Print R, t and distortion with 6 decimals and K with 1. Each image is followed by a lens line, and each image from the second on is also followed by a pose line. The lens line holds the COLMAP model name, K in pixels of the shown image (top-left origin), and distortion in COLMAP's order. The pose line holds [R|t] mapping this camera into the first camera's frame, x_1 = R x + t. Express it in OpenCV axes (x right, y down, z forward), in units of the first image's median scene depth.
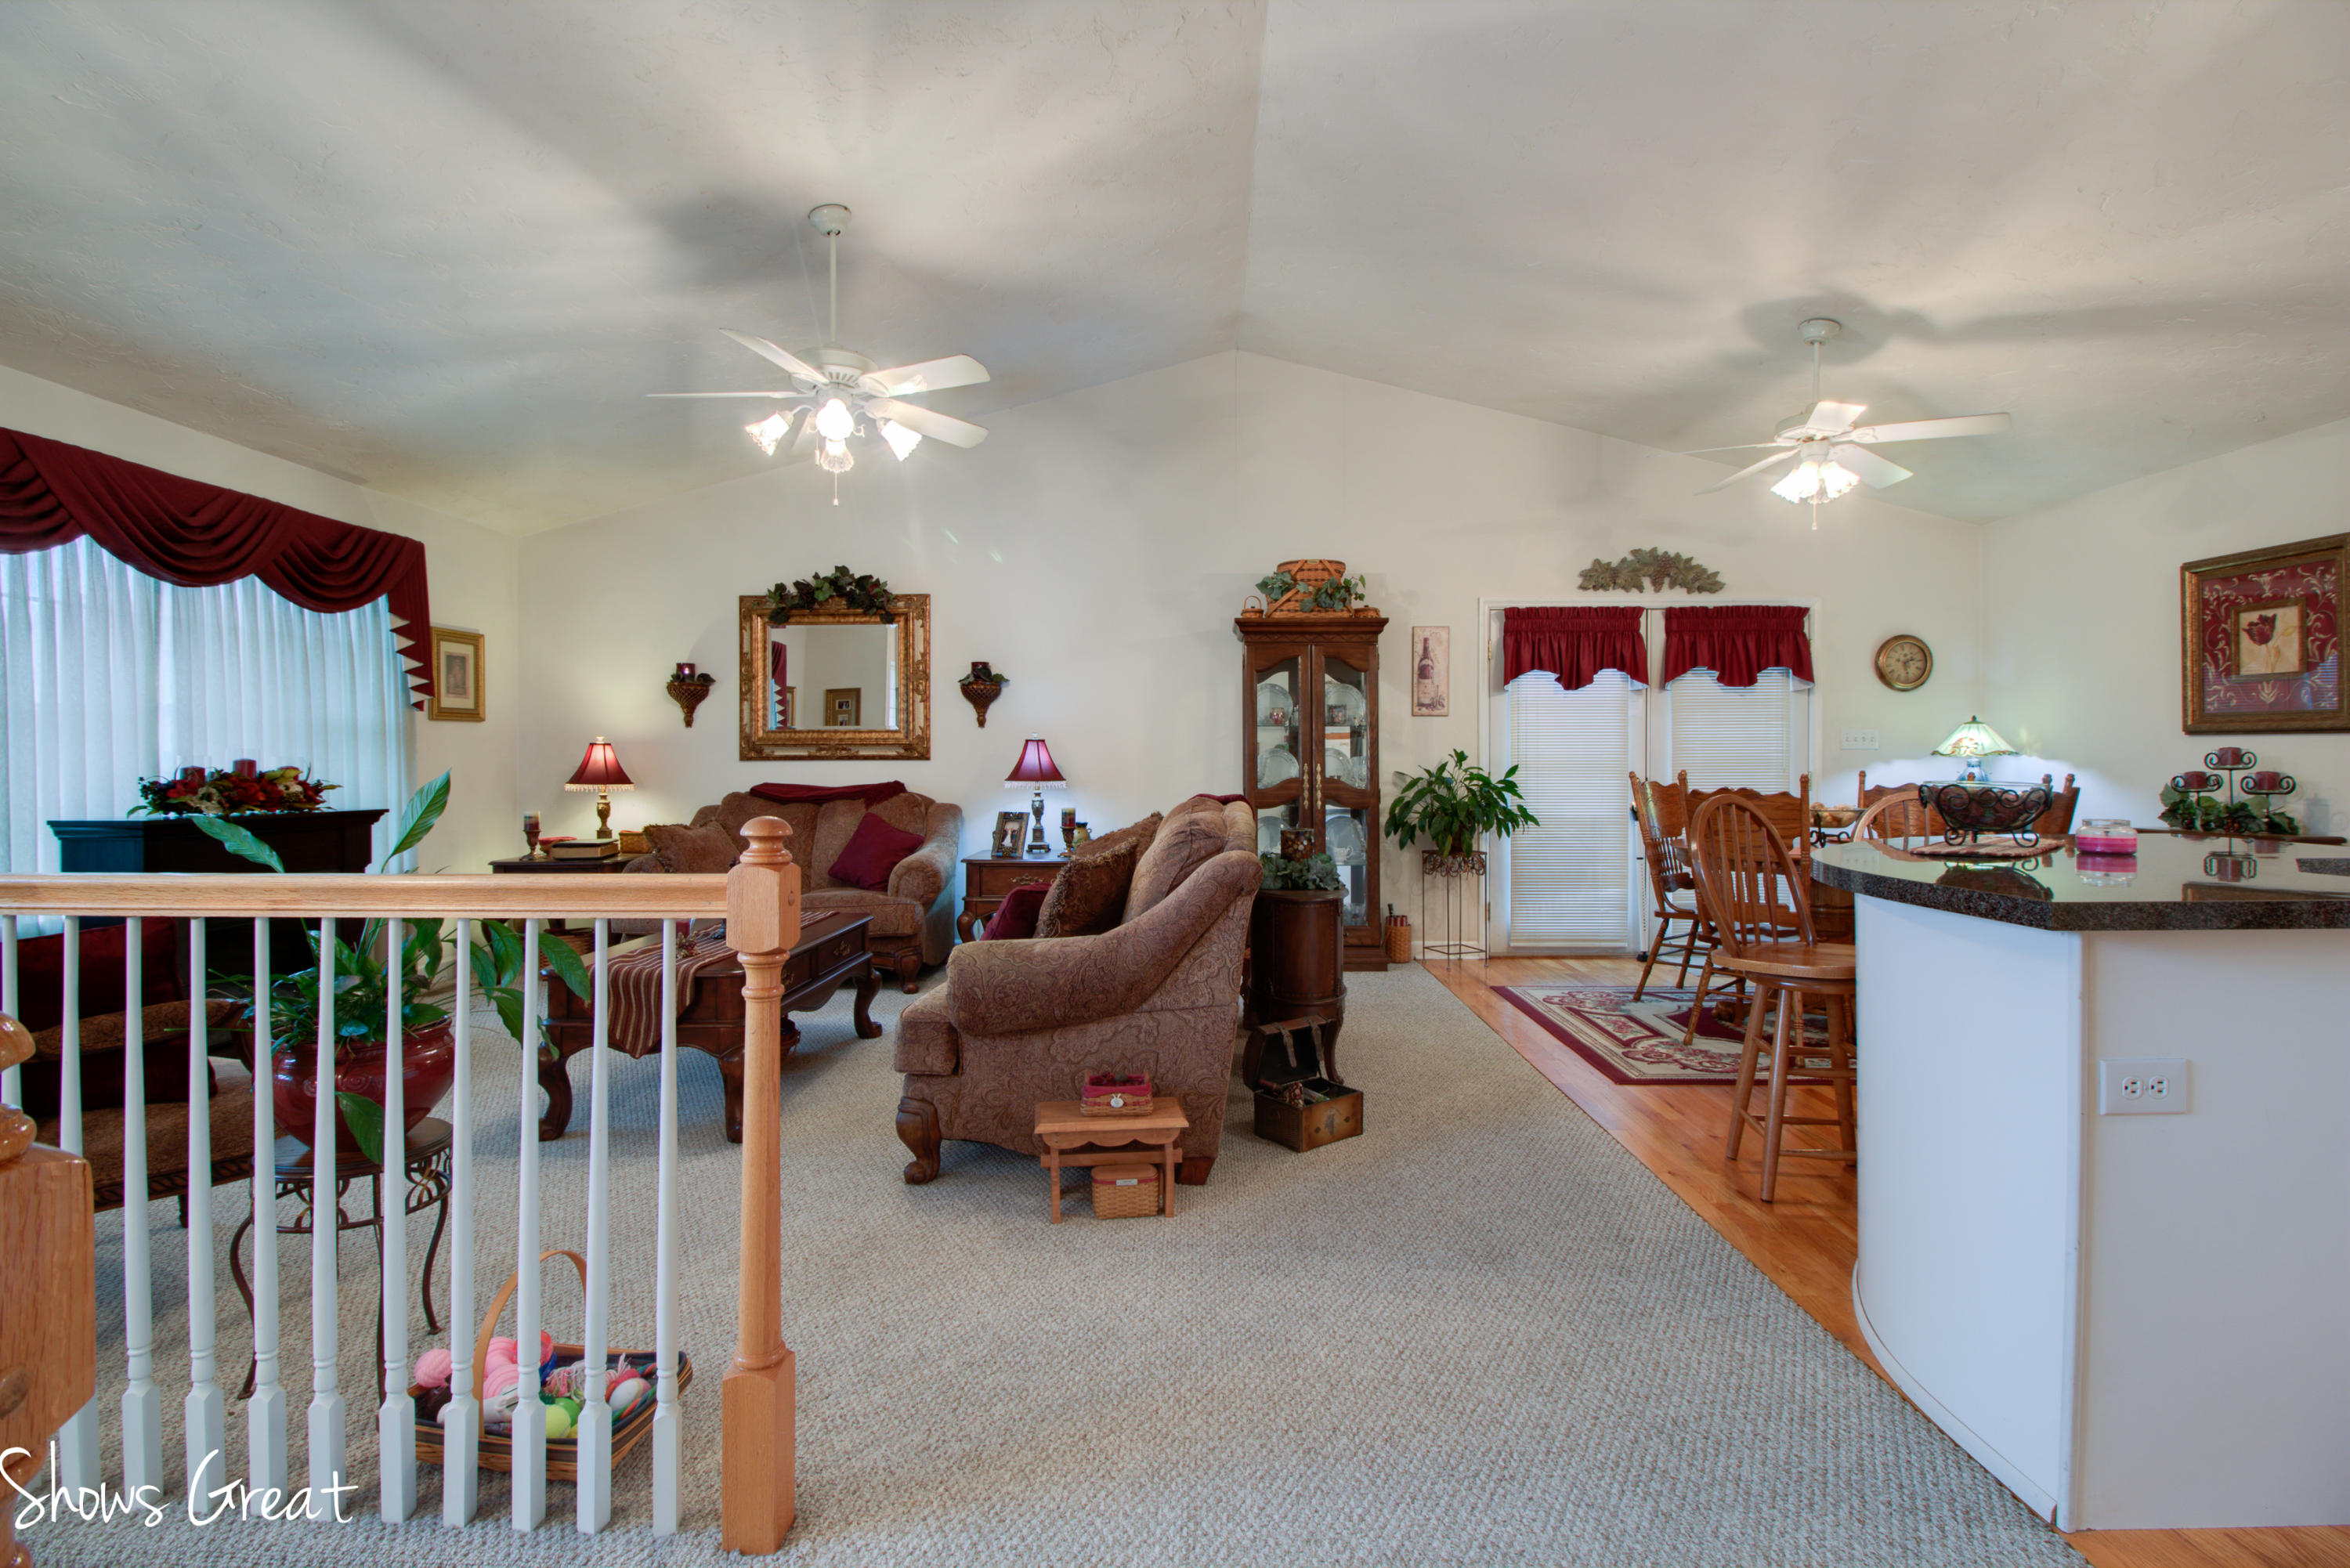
lens RADIAL K [[1078.2, 0, 1172.4], [0, 1078.2, 767.5], [0, 0, 1]] dist [0.002047, -0.013957]
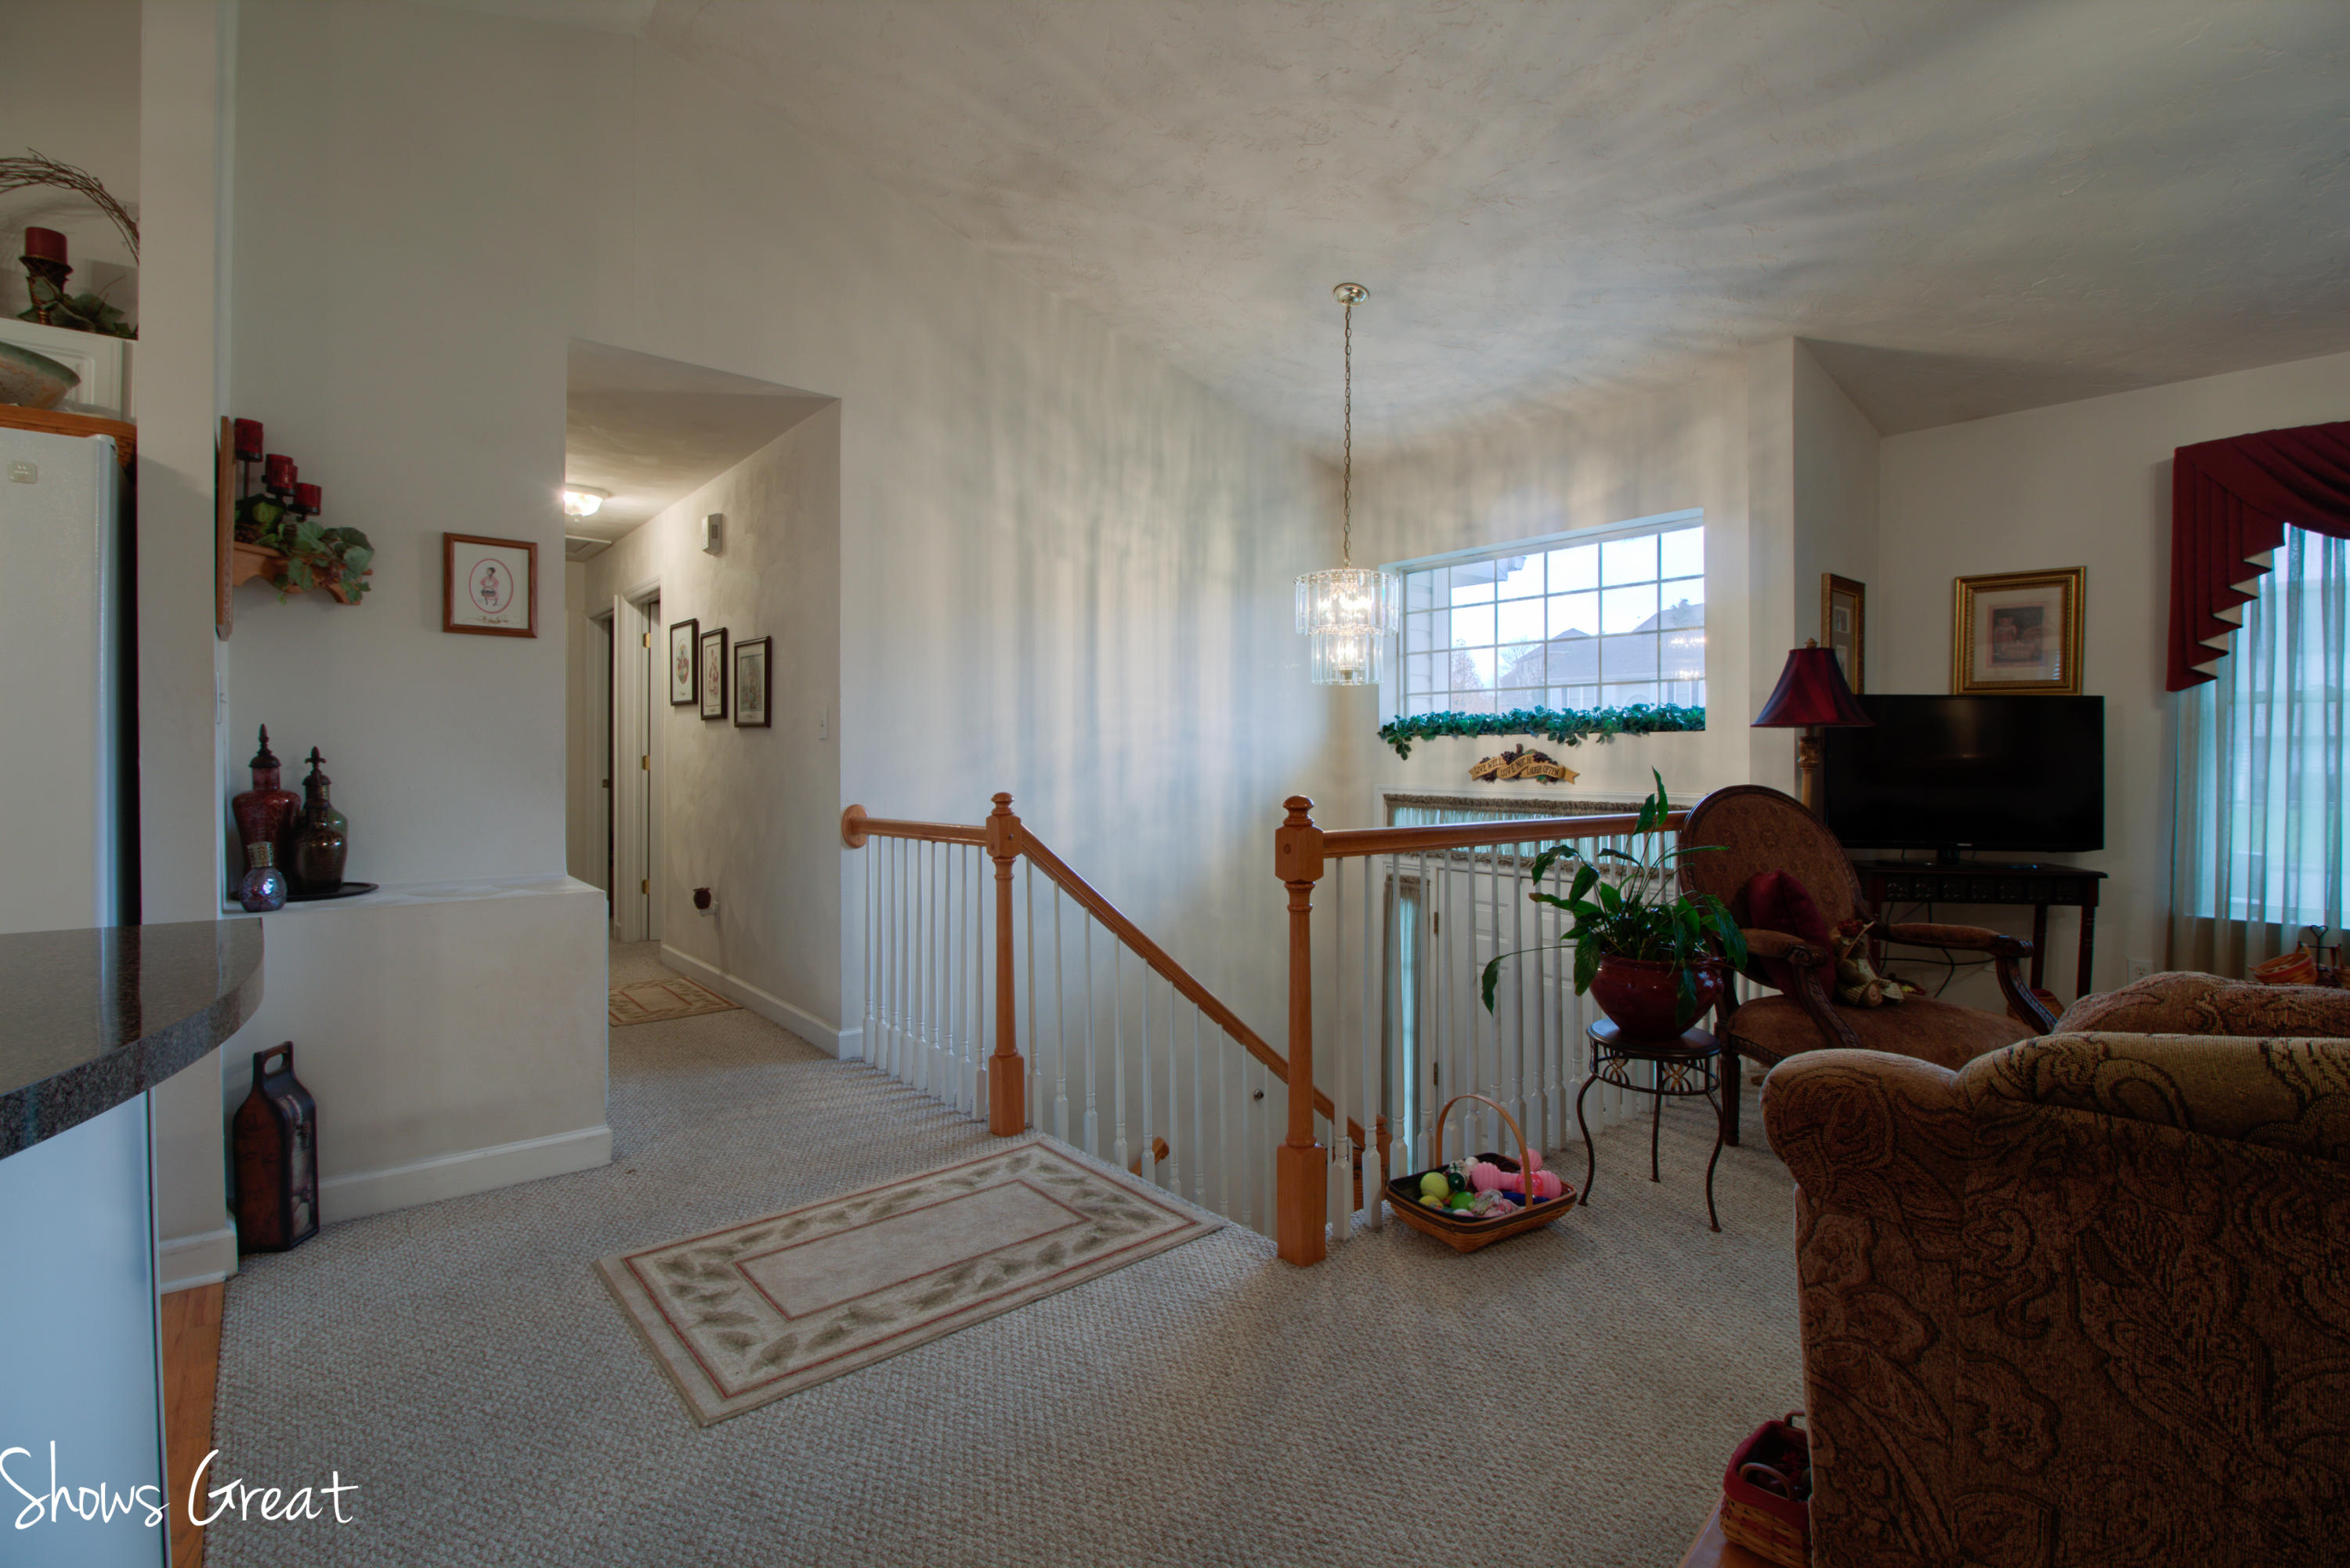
lens RADIAL K [[1078.2, 0, 1179.4], [0, 1078.2, 768.9], [0, 0, 1]] dist [0.002047, -0.013957]
pose [[-0.750944, 0.006924, -0.660330, 0.206882], [-0.004968, 0.999858, 0.016134, -0.004297], [0.660348, 0.015396, -0.750802, 0.546896]]
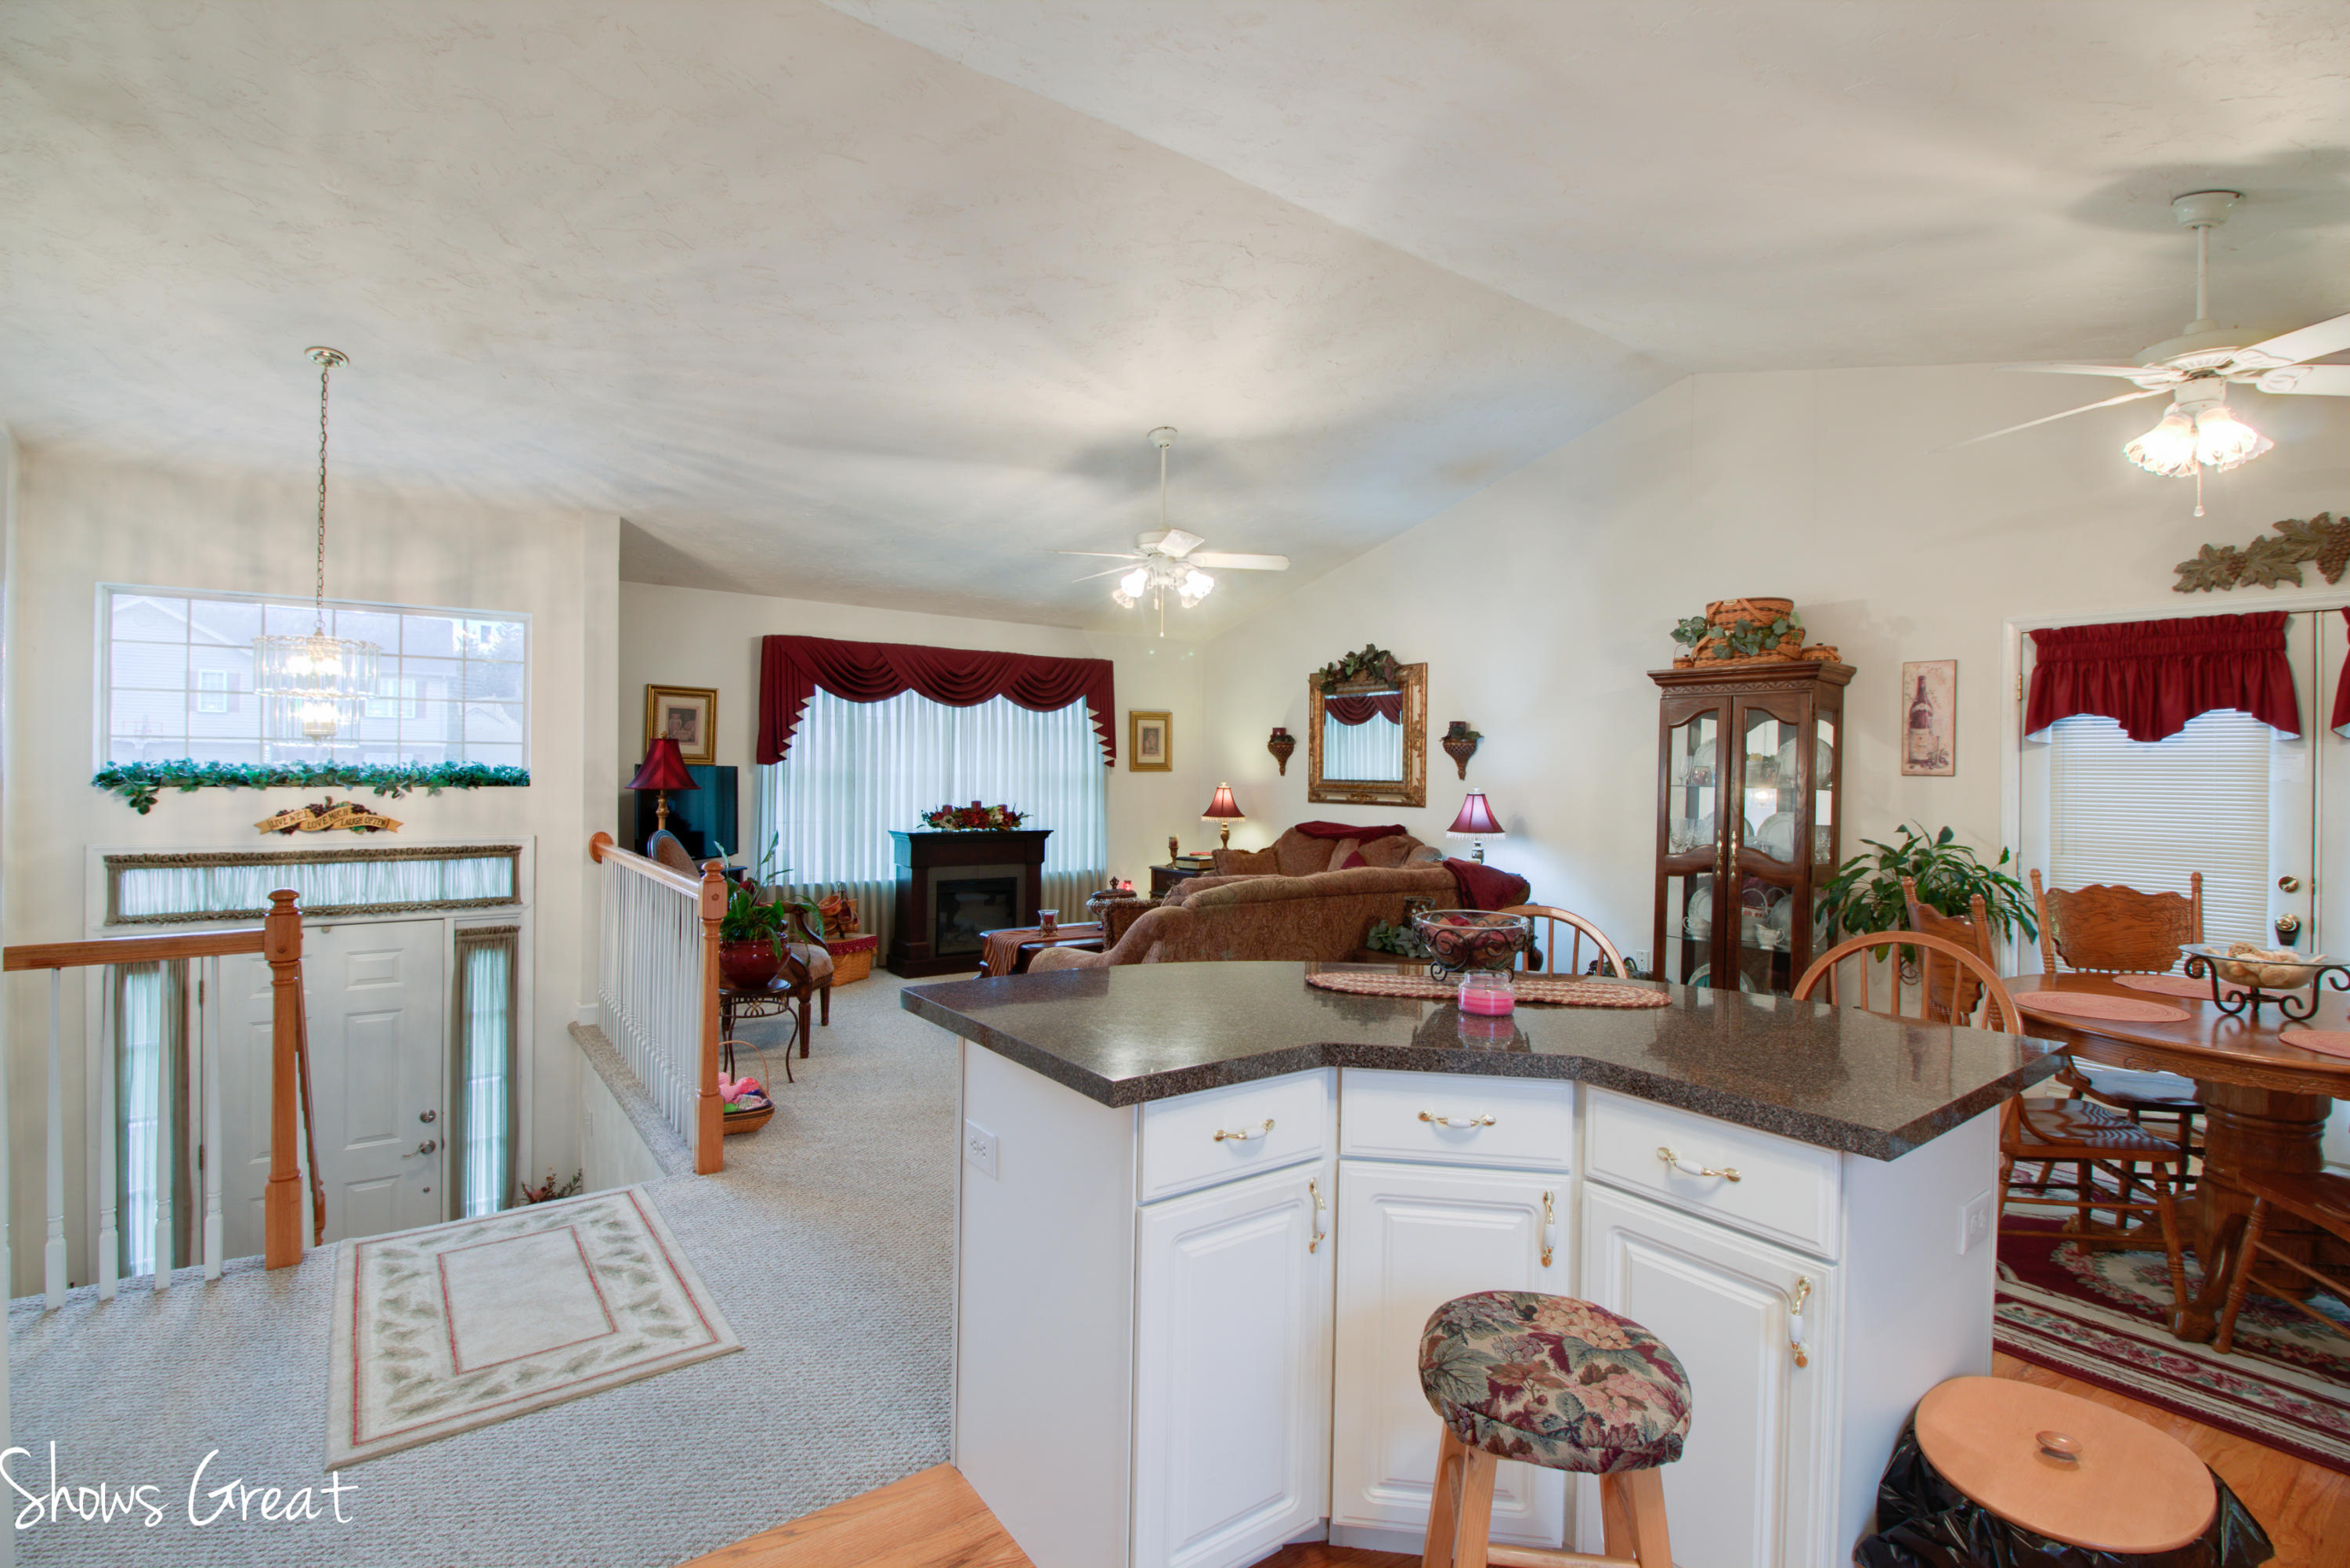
lens RADIAL K [[1078.2, 0, 1174.2], [0, 1078.2, 766.3], [0, 0, 1]] dist [0.002047, -0.013957]
pose [[0.609598, 0.007613, -0.792674, 0.552325], [-0.017362, 0.999842, -0.003750, -0.044572], [0.792520, 0.016048, 0.609634, 0.098038]]
